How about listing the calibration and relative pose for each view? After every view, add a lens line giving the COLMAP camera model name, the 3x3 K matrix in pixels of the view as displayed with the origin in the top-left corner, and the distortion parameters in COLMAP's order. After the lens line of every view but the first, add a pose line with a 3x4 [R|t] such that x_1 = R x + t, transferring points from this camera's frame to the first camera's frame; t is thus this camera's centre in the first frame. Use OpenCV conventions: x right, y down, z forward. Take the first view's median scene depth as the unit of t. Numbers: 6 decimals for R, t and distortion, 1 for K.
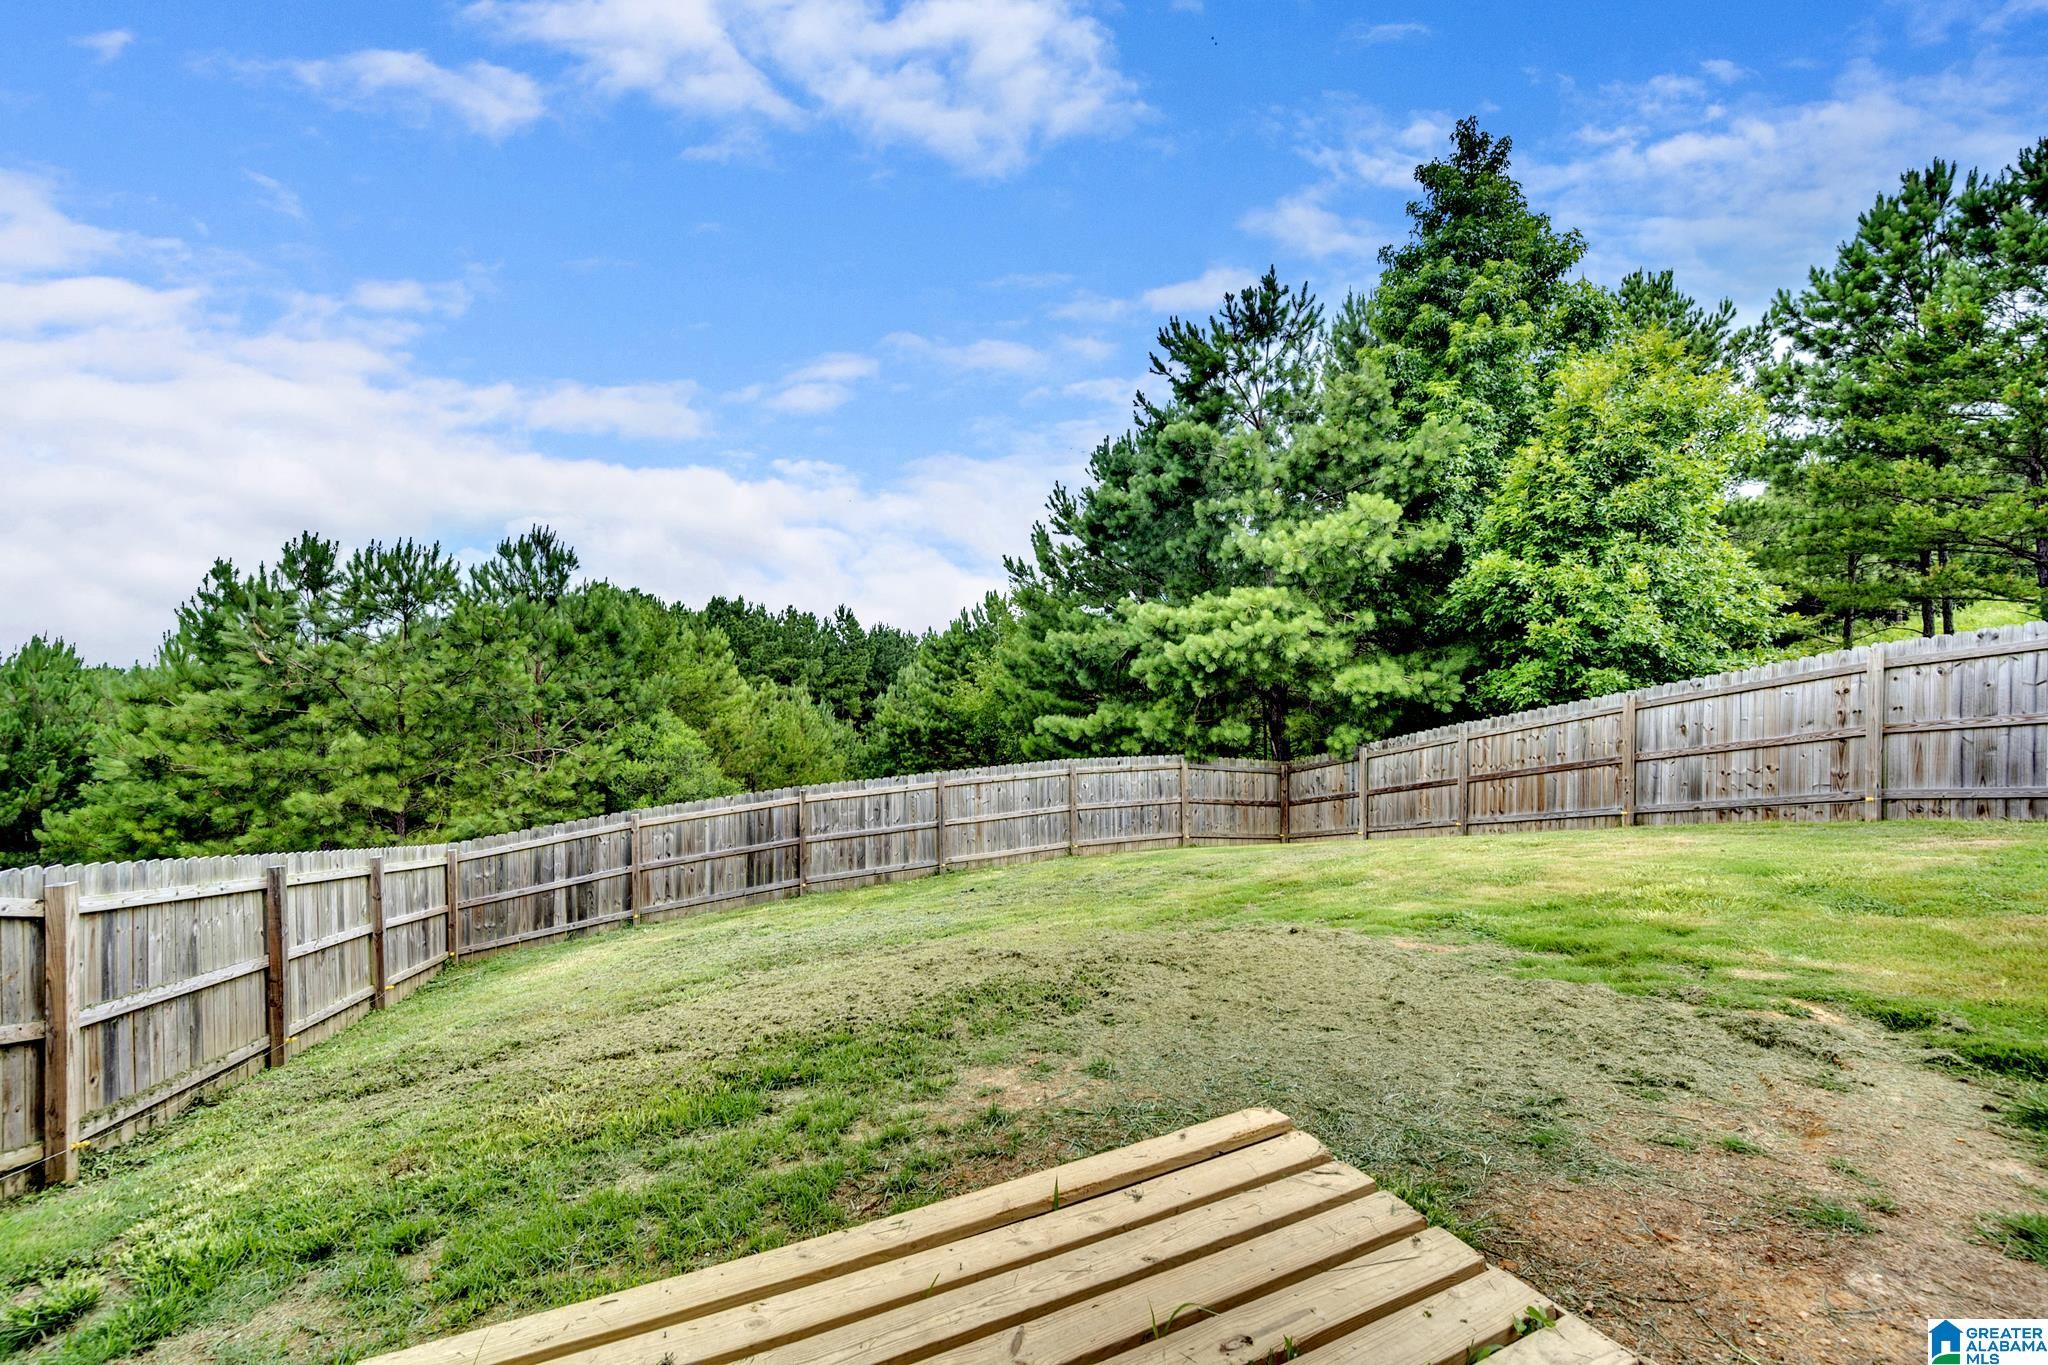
lens RADIAL K [[801.5, 0, 1020.9], [0, 801.5, 690.8], [0, 0, 1]] dist [-0.001926, -0.000606]
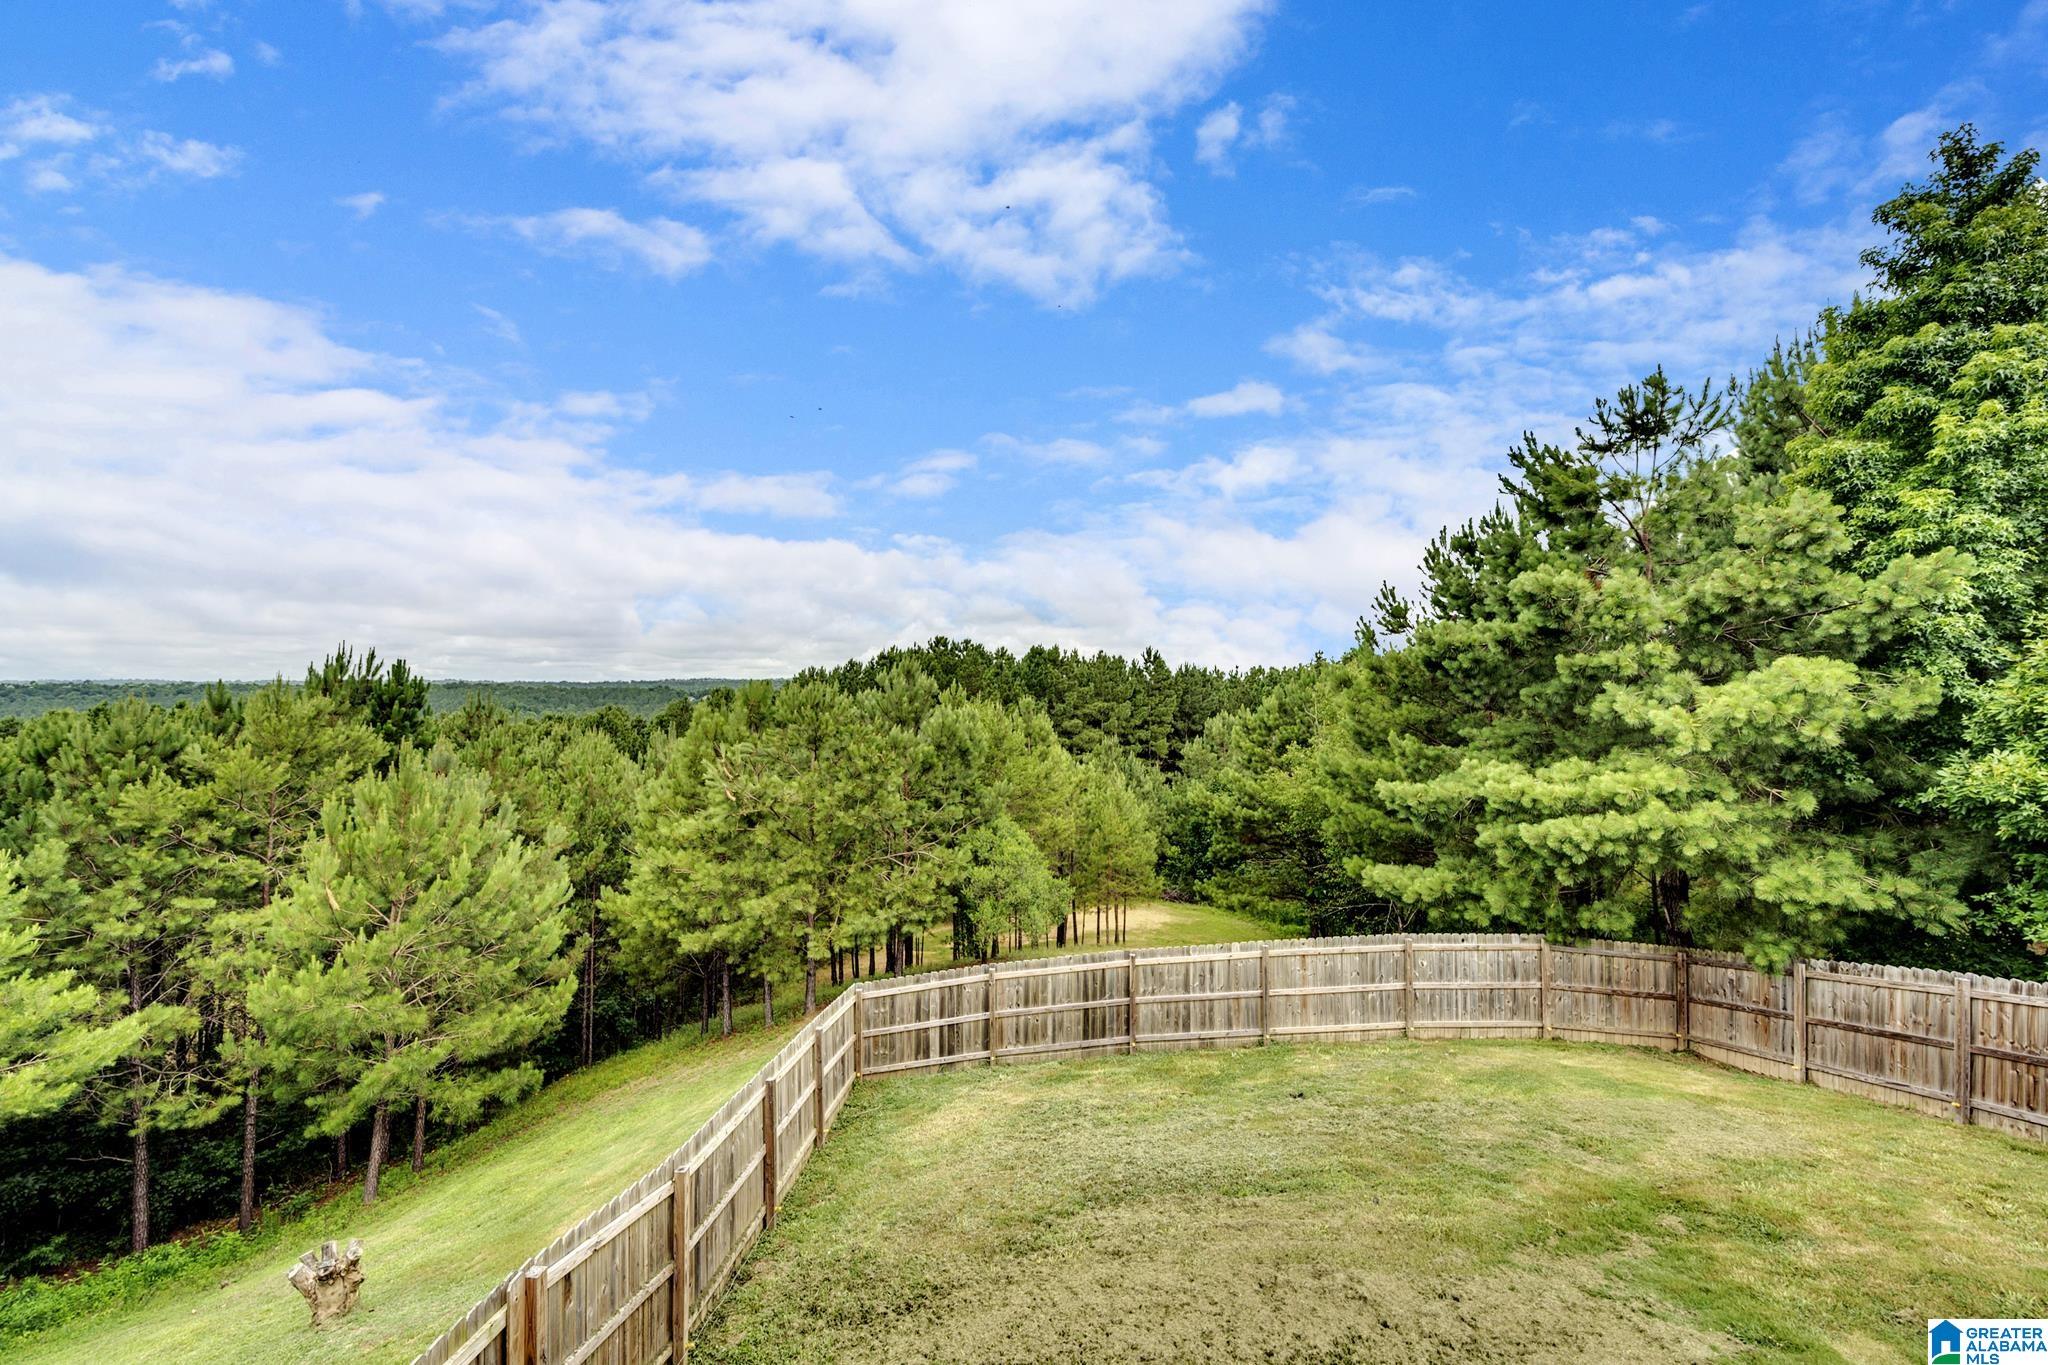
lens RADIAL K [[801.5, 0, 1020.4], [0, 801.5, 681.8], [0, 0, 1]] dist [-0.001926, -0.000606]
pose [[0.931333, -0.001509, -0.364164, -0.016539], [-0.005631, 0.999812, -0.018544, -0.183870], [0.364124, 0.019321, 0.931150, -0.054441]]
